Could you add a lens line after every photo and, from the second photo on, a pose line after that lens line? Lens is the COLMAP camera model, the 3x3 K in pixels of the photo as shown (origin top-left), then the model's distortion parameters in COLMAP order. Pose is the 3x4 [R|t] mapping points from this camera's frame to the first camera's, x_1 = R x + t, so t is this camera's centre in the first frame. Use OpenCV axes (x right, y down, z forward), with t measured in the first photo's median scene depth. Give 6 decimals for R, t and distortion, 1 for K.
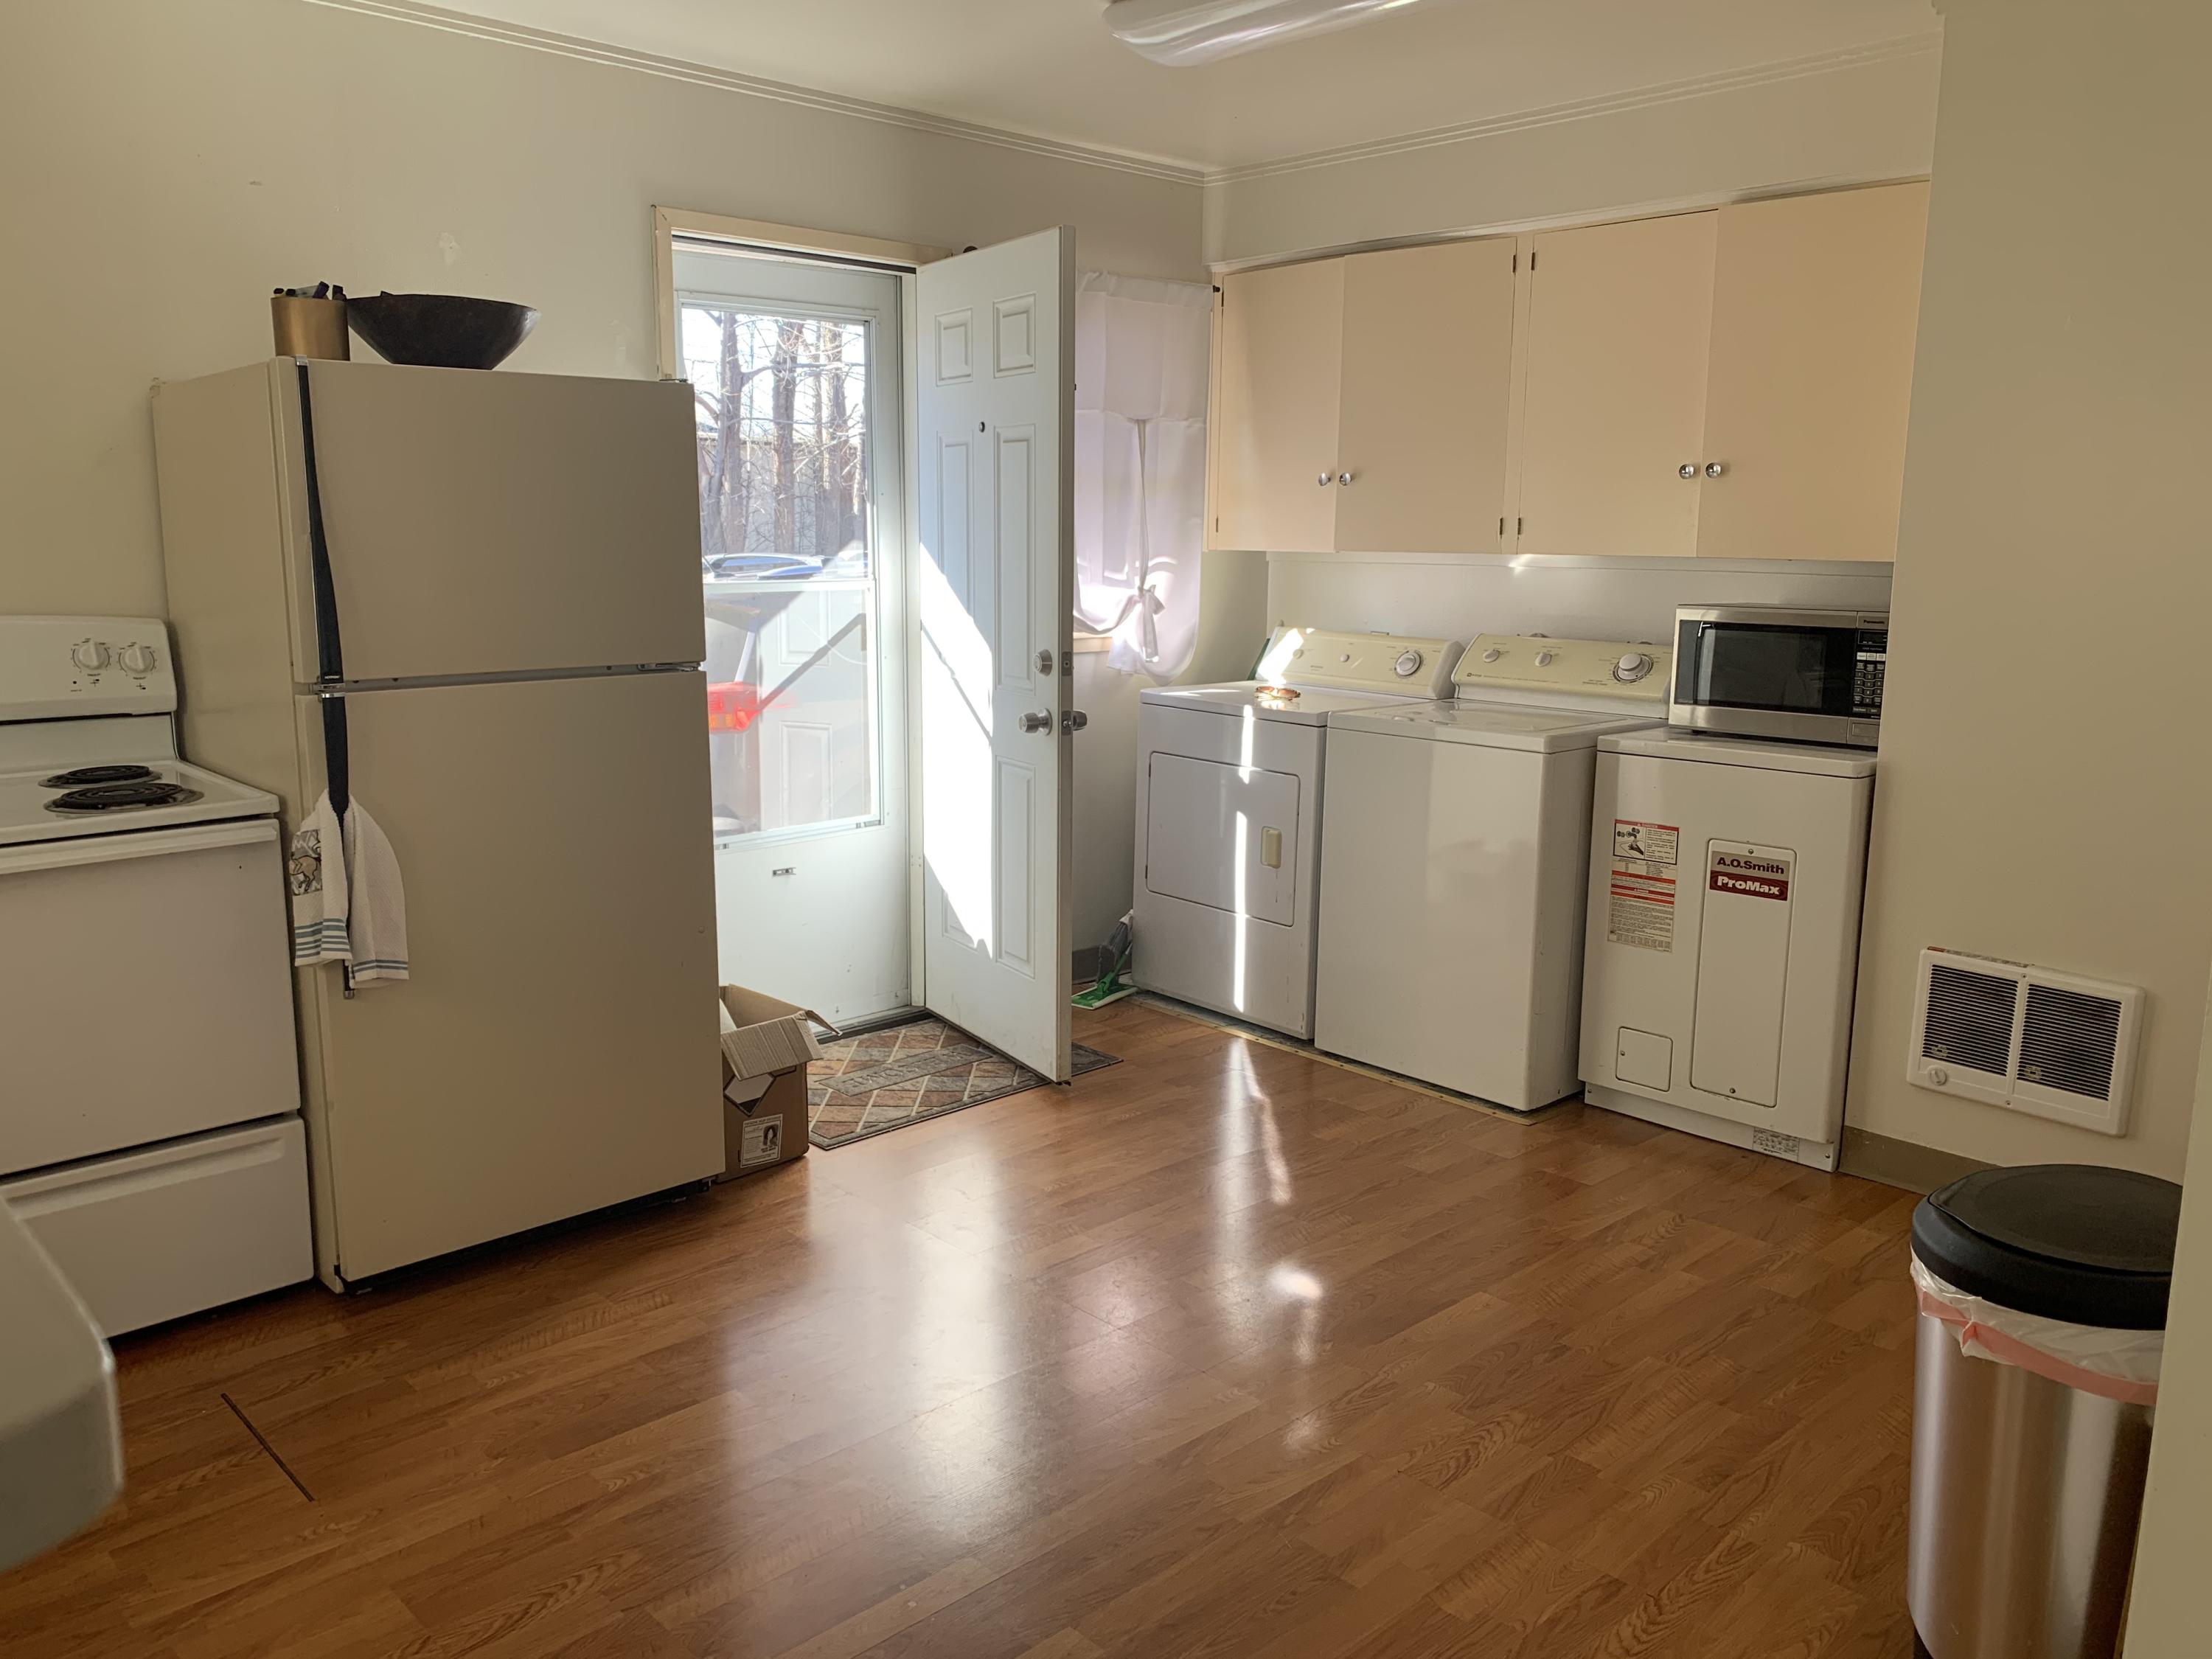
lens RADIAL K [[1668.2, 0, 1106.0], [0, 1668.2, 829.5], [0, 0, 1]] dist [0.055265, -0.074703]
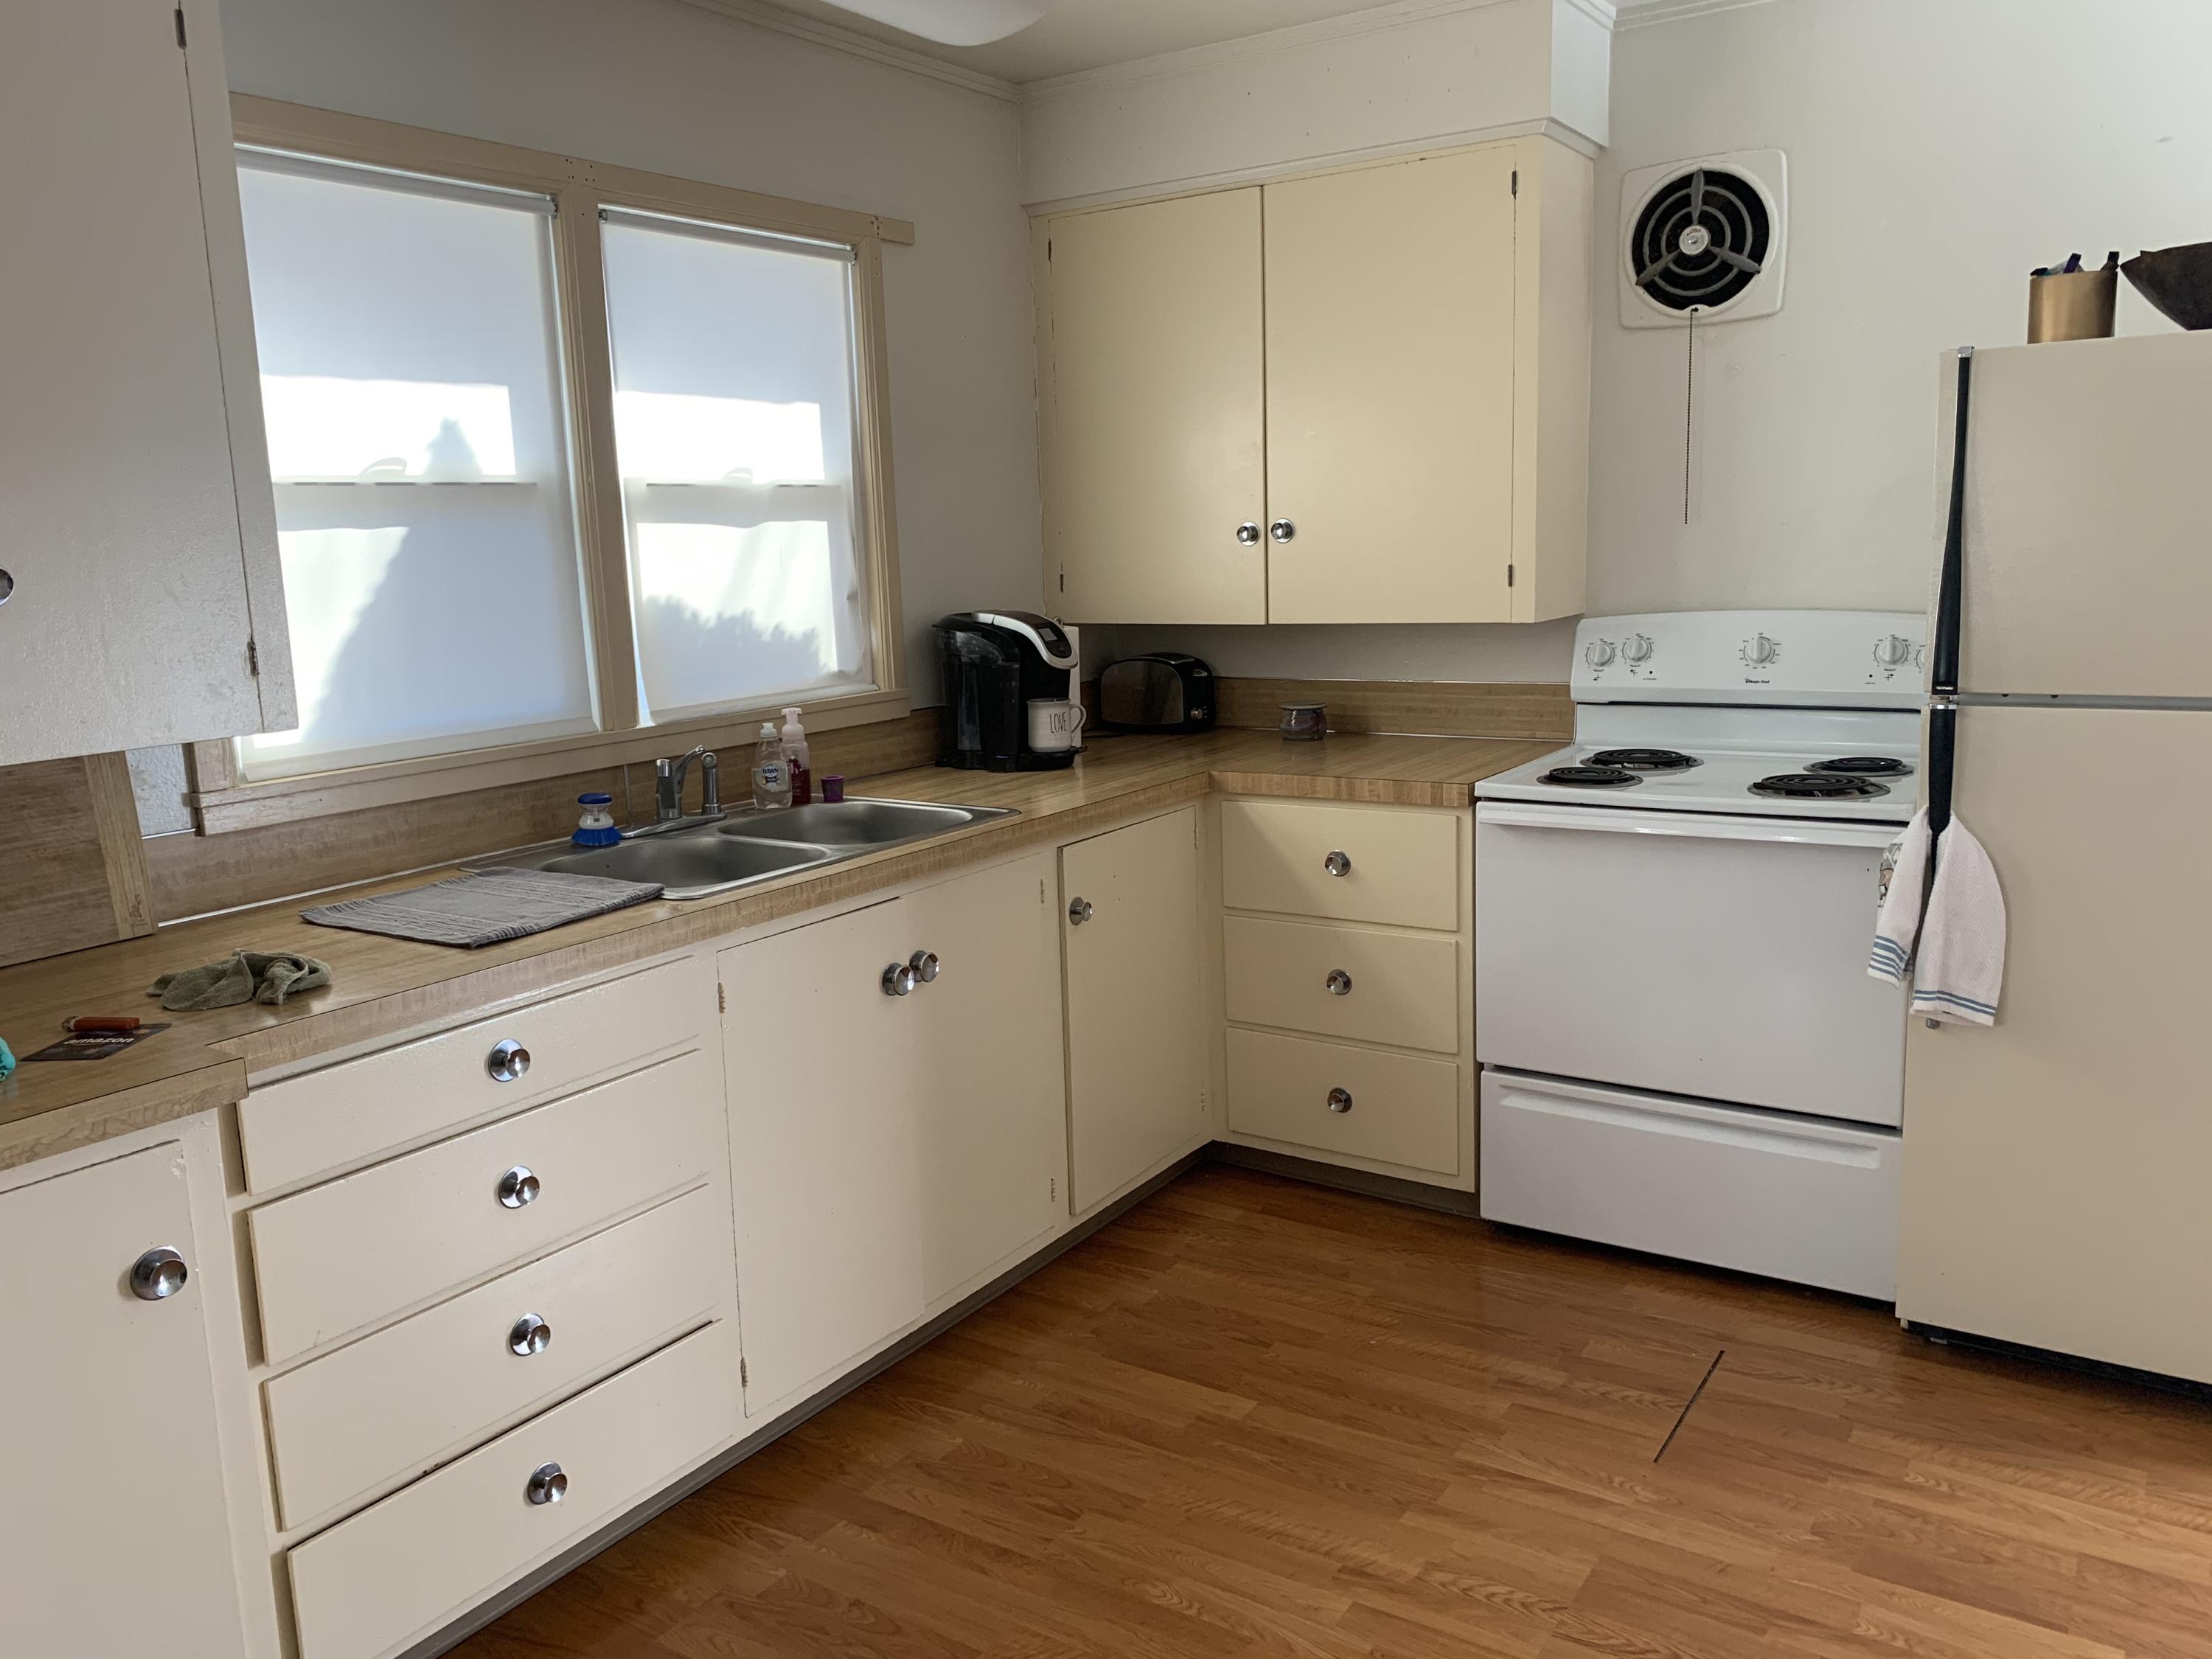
lens RADIAL K [[1699.5, 0, 1113.7], [0, 1699.5, 833.0], [0, 0, 1]] dist [0.058429, -0.087952]
pose [[0.220268, 0.158897, -0.962410, 0.370882], [-0.146353, 0.980858, 0.128447, -0.065611], [0.964398, 0.112559, 0.239307, 0.328726]]
